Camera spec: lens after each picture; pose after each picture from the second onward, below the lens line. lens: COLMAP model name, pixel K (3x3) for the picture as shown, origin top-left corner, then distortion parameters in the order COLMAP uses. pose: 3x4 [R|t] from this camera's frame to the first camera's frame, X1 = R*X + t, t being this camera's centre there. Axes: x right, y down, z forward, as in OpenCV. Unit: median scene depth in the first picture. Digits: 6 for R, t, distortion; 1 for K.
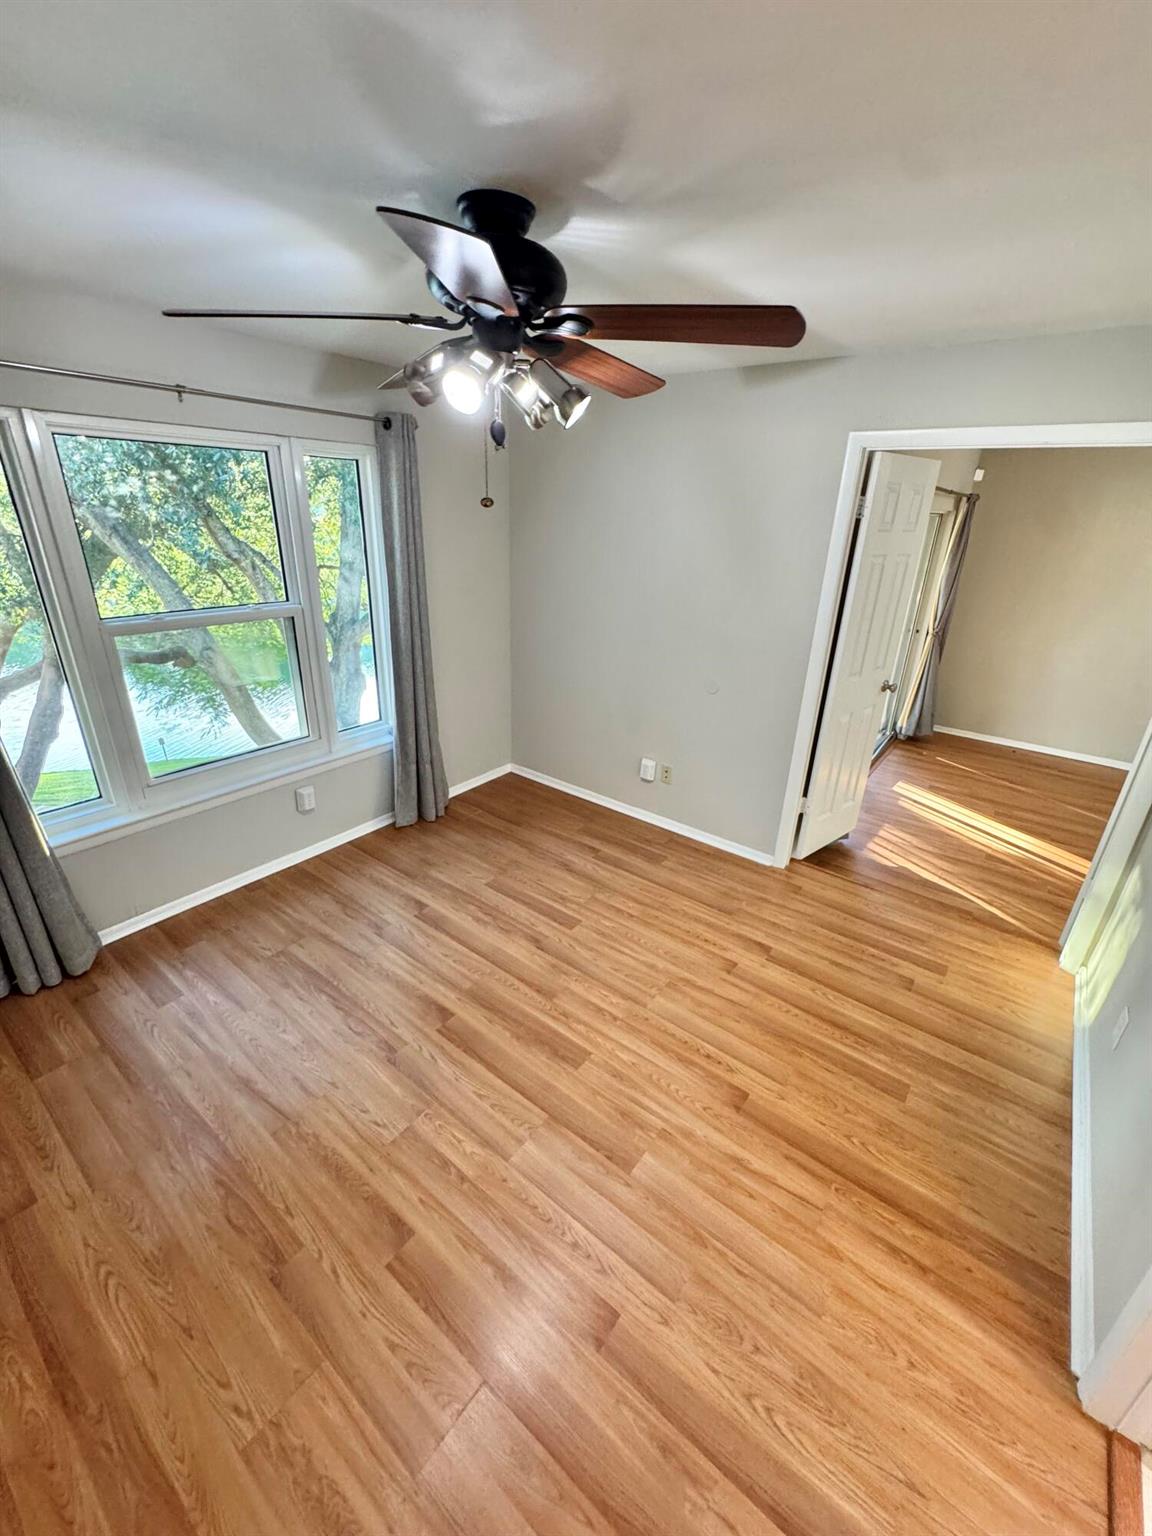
lens RADIAL K [[619.8, 0, 576.0], [0, 619.8, 768.0], [0, 0, 1]] dist [-0.002523, -0.000286]
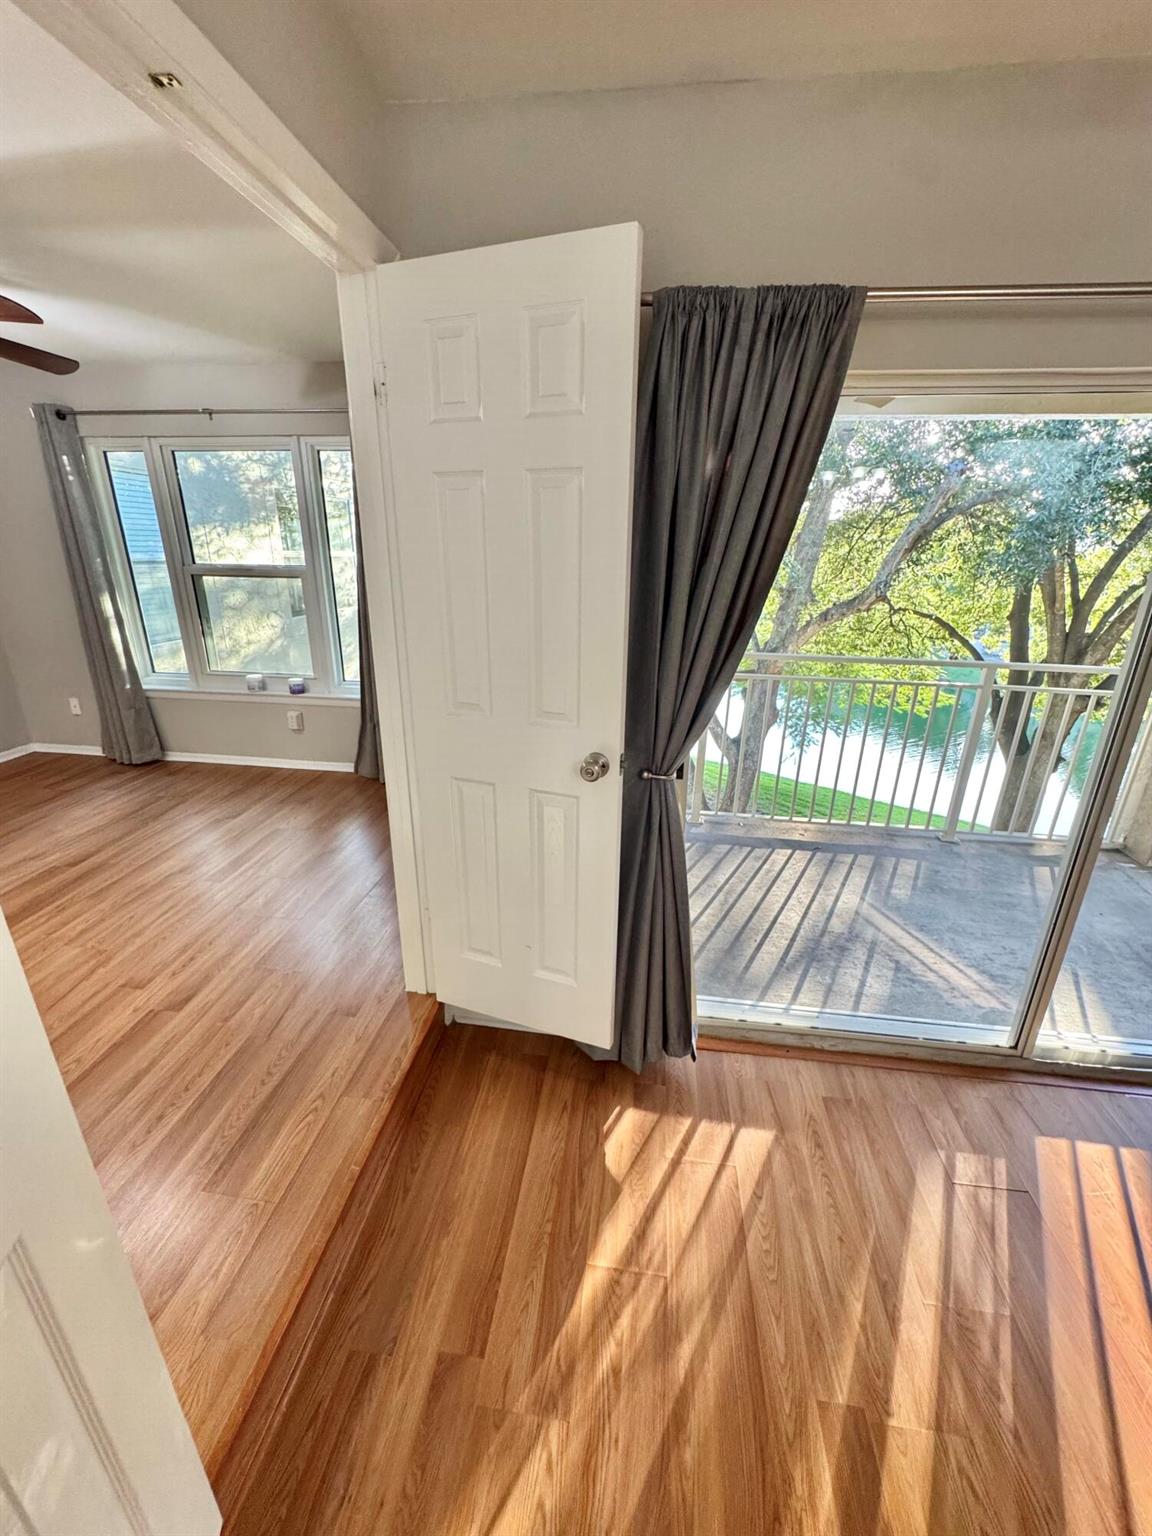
lens RADIAL K [[615.2, 0, 579.4], [0, 615.2, 767.1], [0, 0, 1]] dist [-0.005041, 0.000183]
pose [[0.505118, 0.265197, -0.821296, 1.374361], [-0.333077, 0.937797, 0.097964, -0.266331], [0.796188, 0.224071, 0.562029, 1.159956]]
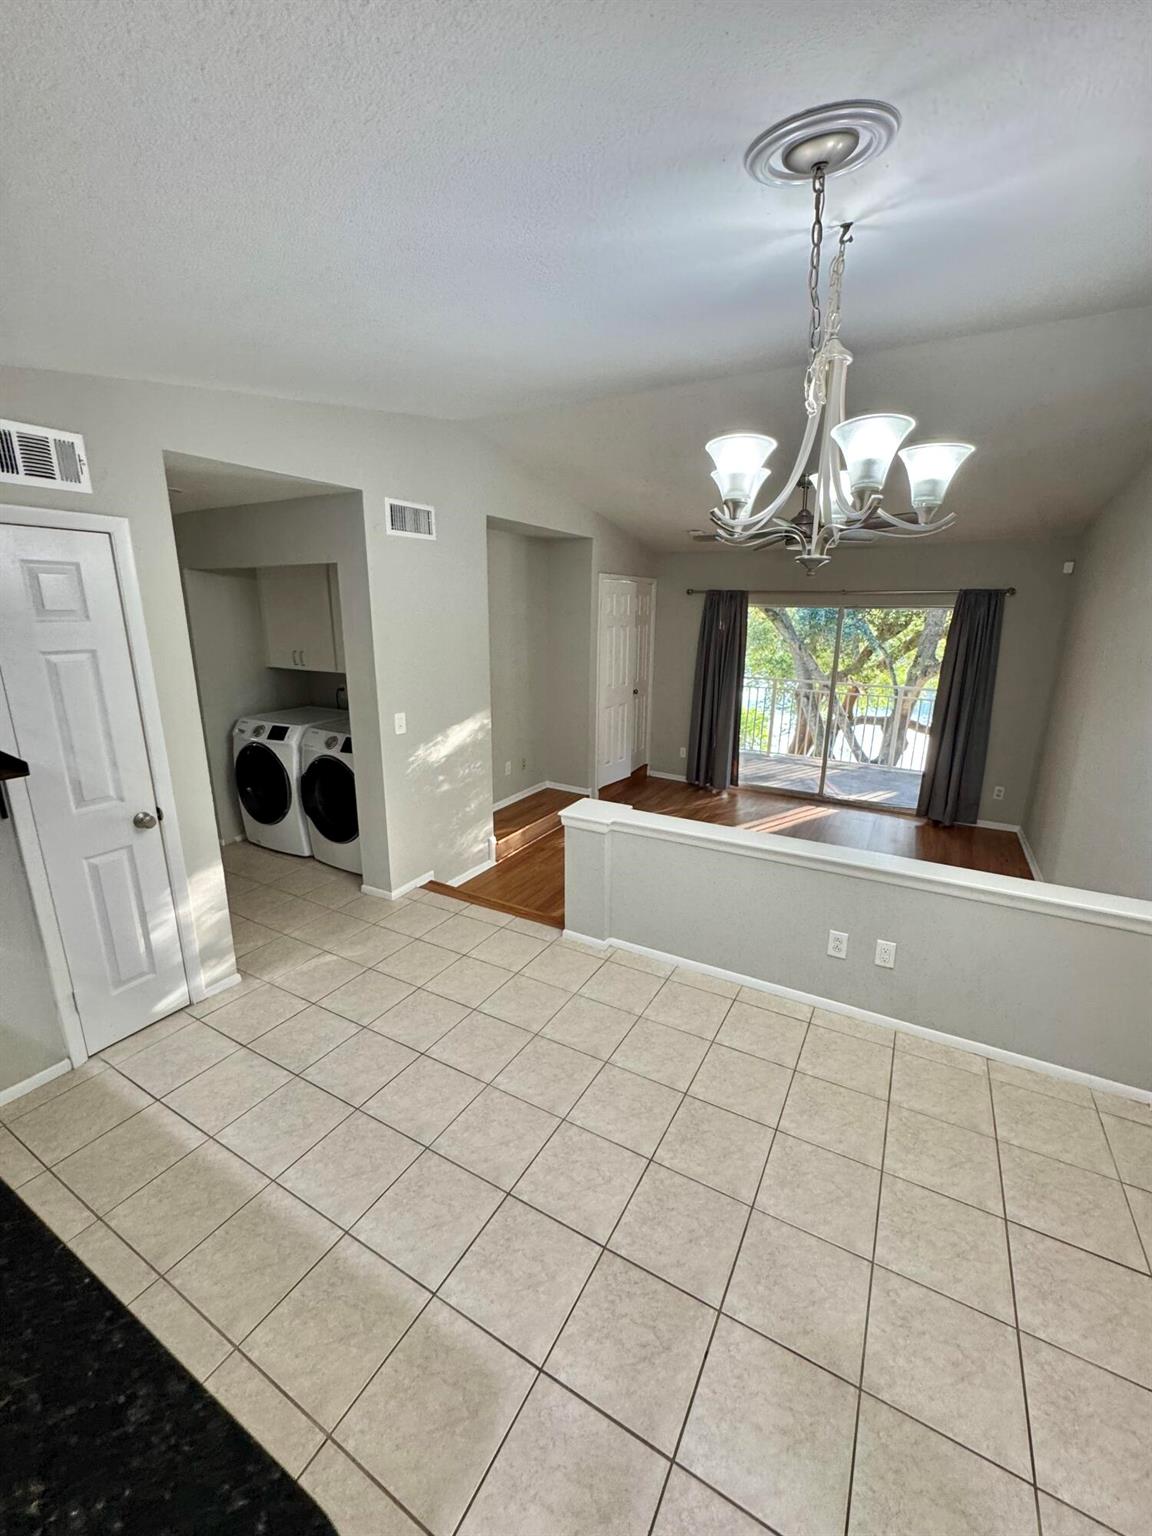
lens RADIAL K [[619.8, 0, 576.0], [0, 619.8, 768.0], [0, 0, 1]] dist [-0.002523, -0.000286]
pose [[0.136710, 0.215927, -0.966792, 3.772900], [-0.385013, 0.910807, 0.148980, -0.097049], [0.912730, 0.351860, 0.207651, 0.560618]]
